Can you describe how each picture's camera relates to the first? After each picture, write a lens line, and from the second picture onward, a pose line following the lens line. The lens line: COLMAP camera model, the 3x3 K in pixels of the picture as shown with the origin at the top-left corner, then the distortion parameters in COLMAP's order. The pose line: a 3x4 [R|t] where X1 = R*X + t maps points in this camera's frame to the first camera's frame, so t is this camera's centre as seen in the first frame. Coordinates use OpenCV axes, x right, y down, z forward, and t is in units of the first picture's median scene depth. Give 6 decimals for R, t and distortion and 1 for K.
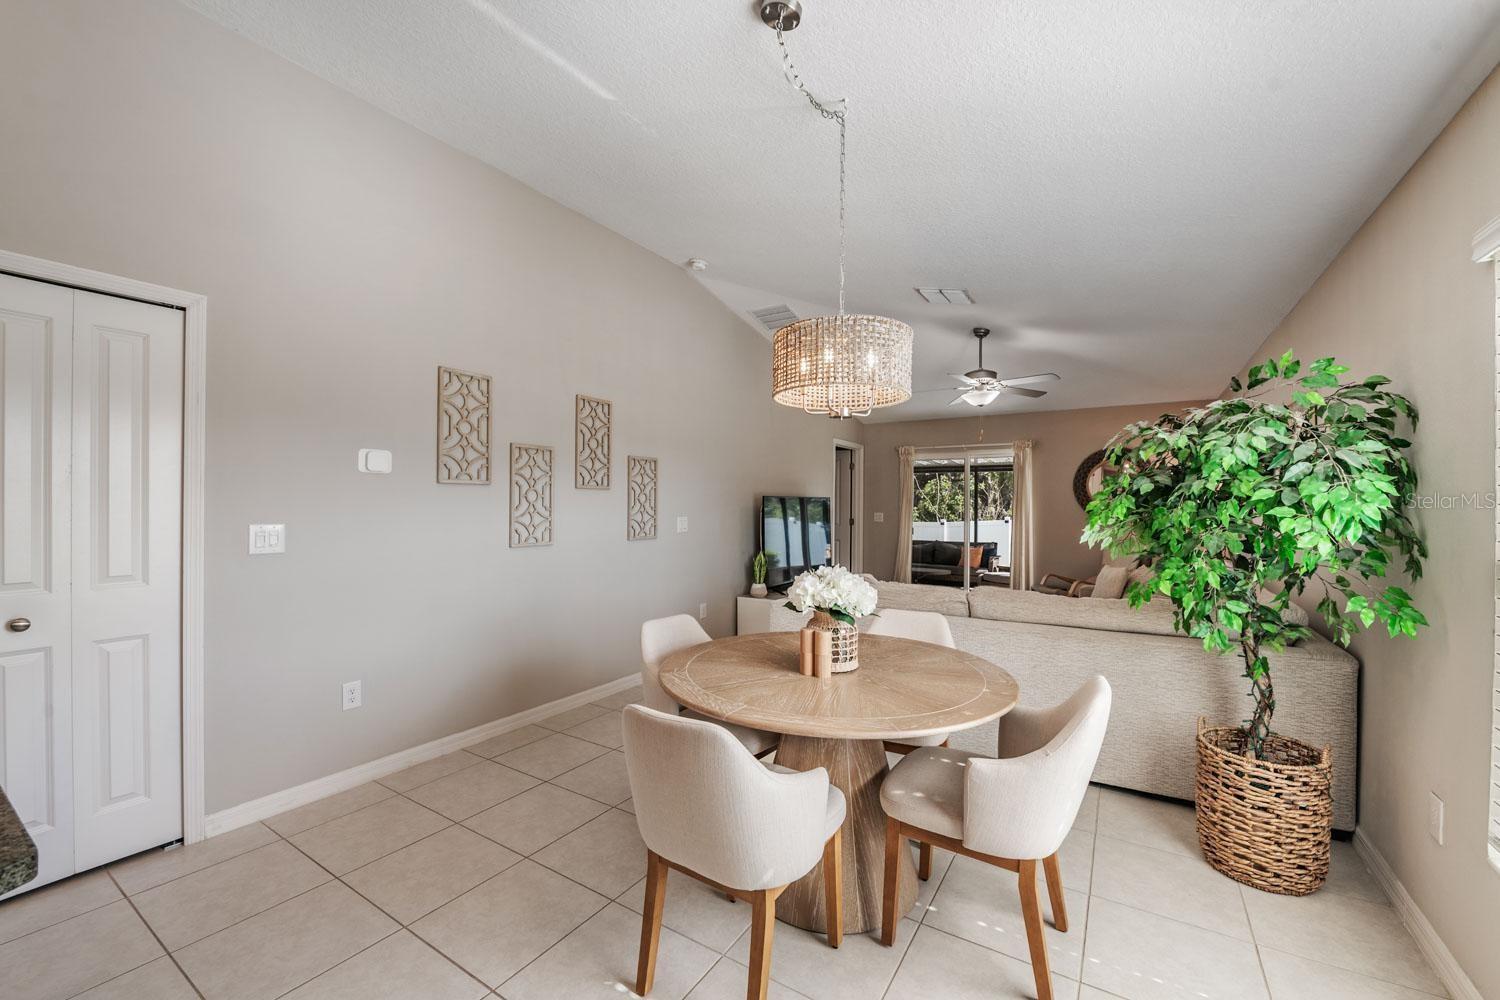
lens RADIAL K [[595.9, 0, 753.0], [0, 595.9, 502.4], [0, 0, 1]] dist [-0.013259, -0.000778]
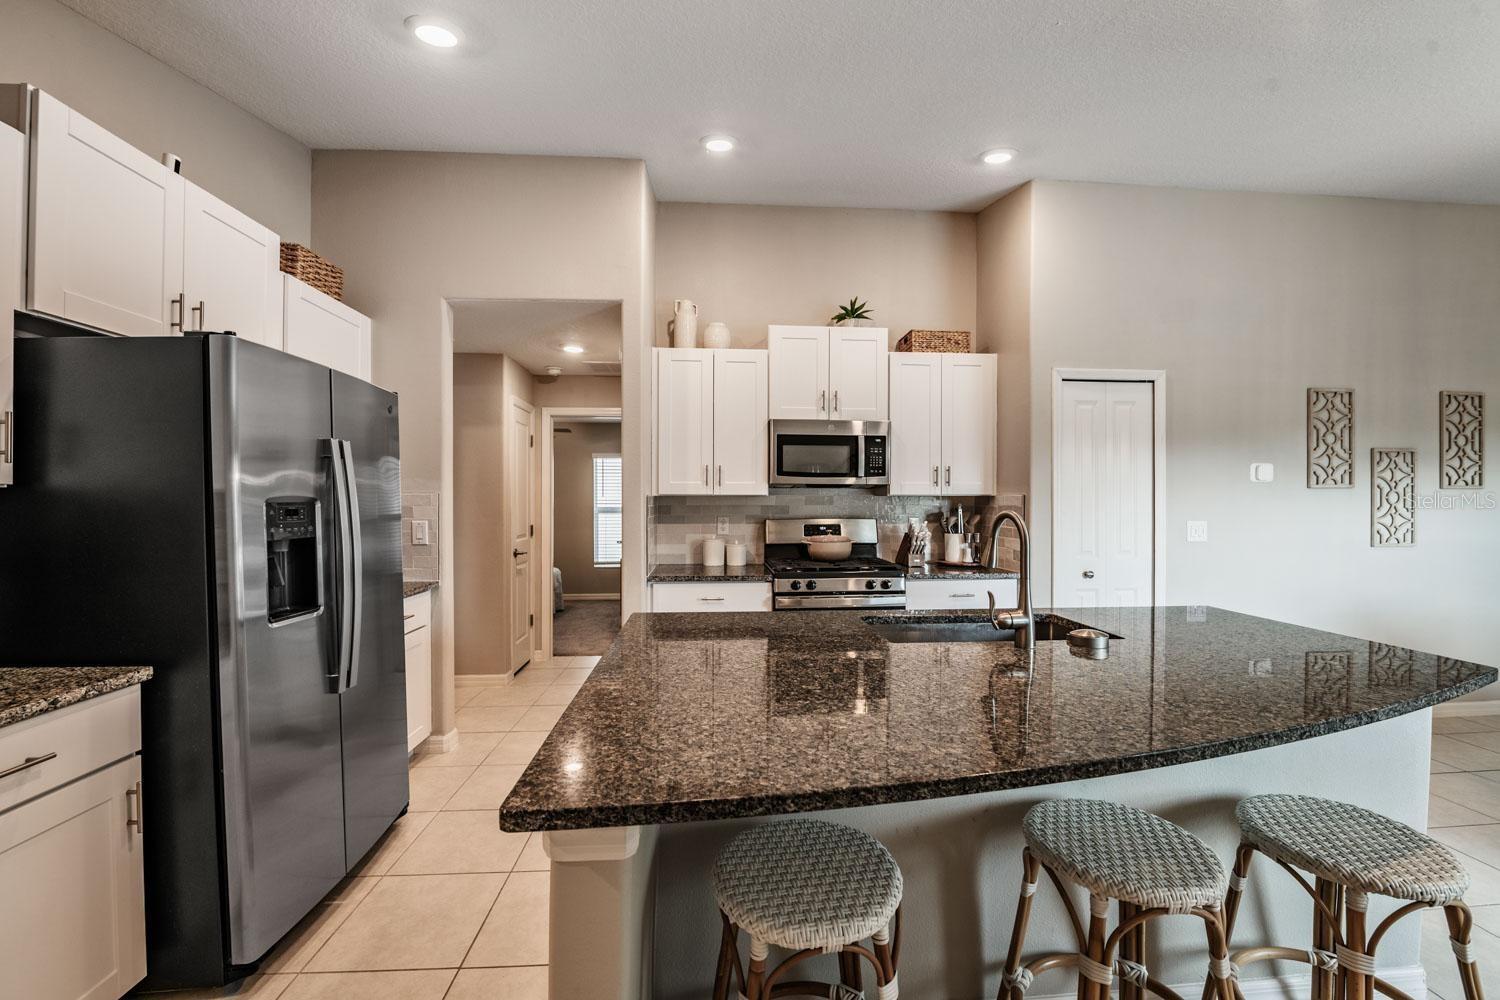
lens RADIAL K [[595.9, 0, 753.0], [0, 595.9, 502.4], [0, 0, 1]] dist [-0.013259, -0.000778]
pose [[0.590159, -0.004391, -0.807275, -0.297908], [0.006752, 0.999977, -0.000503, -0.014096], [0.807259, -0.005154, 0.590175, -0.703473]]
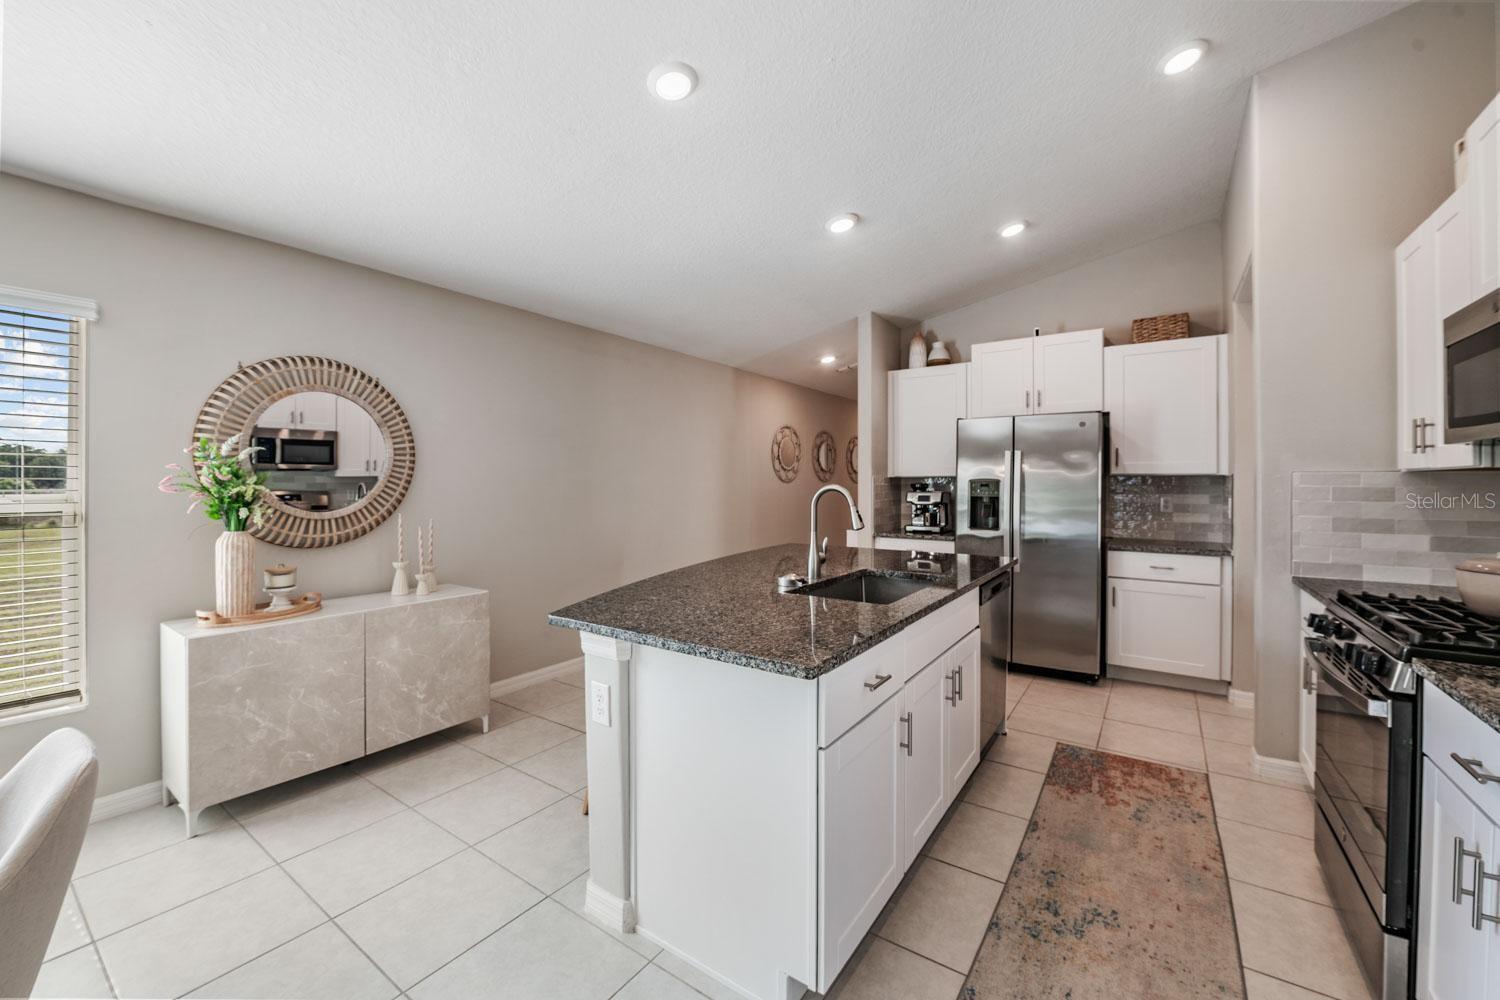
lens RADIAL K [[594.2, 0, 750.2], [0, 594.2, 481.5], [0, 0, 1]] dist [-0.006145, -0.006147]
pose [[-0.999035, -0.009031, 0.042979, -0.608187], [-0.009289, 0.999940, -0.005816, -0.001083], [-0.042924, -0.006209, -0.999059, 0.981439]]
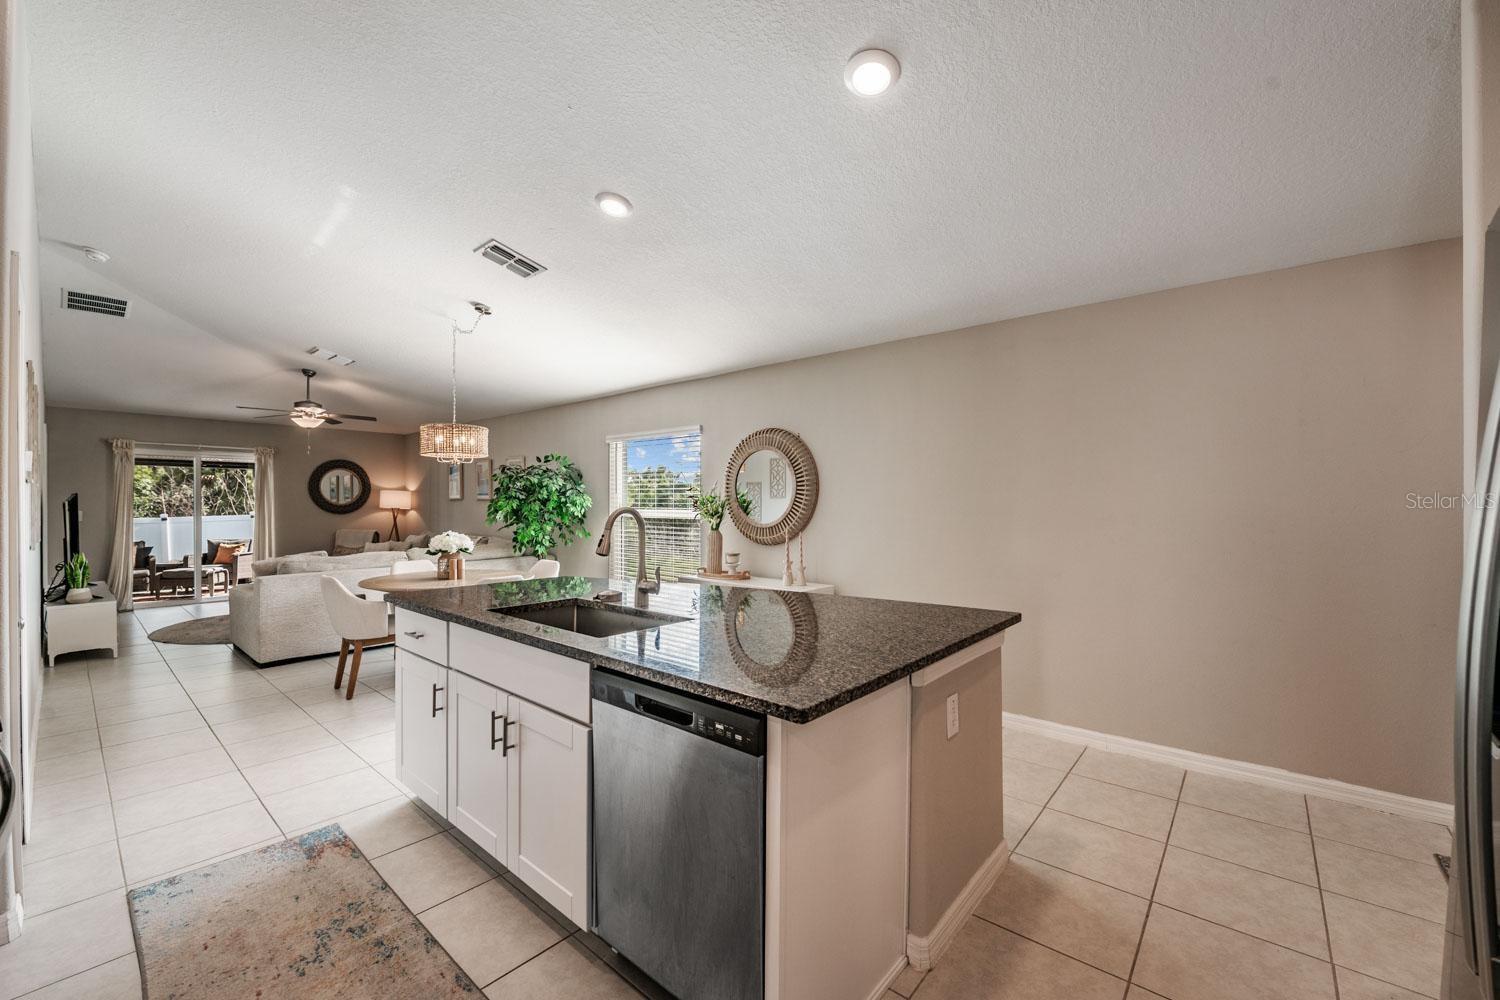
lens RADIAL K [[599.0, 0, 750.9], [0, 599.0, 507.0], [0, 0, 1]] dist [-0.012560, -0.000484]
pose [[0.142667, -0.010948, 0.989710, -1.601548], [-0.006197, 0.999909, 0.011955, -0.015072], [-0.989751, -0.007839, 0.142586, -0.345159]]
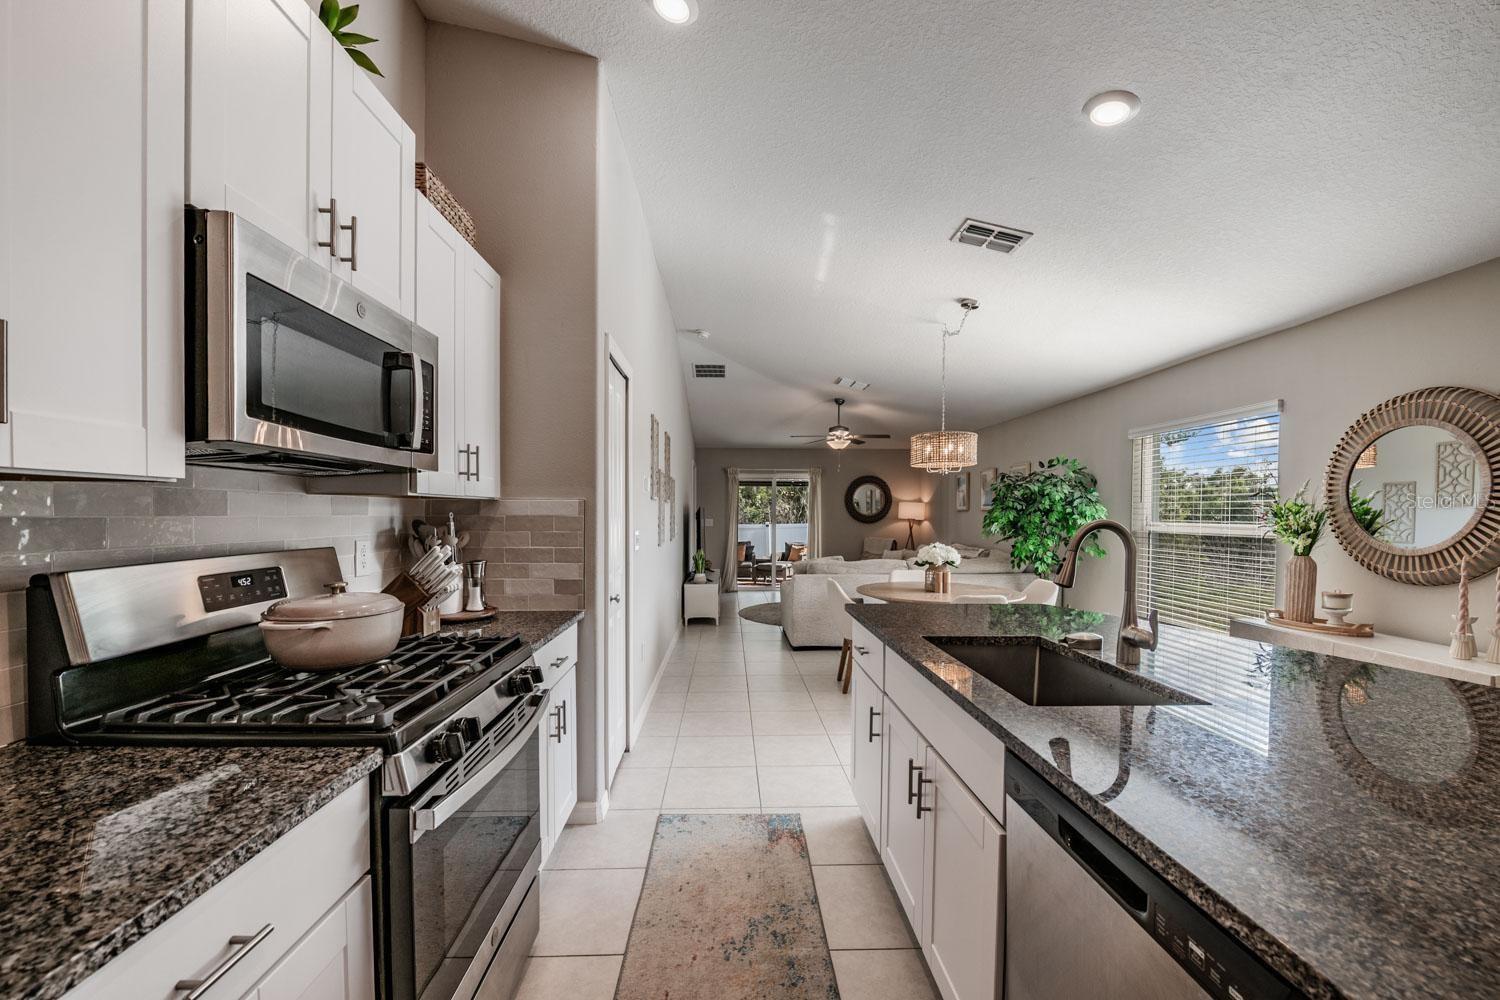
lens RADIAL K [[605.7, 0, 749.2], [0, 605.7, 529.6], [0, 0, 1]] dist [-0.010810, -0.000921]
pose [[0.827255, -0.018033, 0.561538, -1.397017], [-0.001499, 0.999410, 0.034303, -0.014038], [-0.561825, -0.029219, 0.826740, -0.348536]]
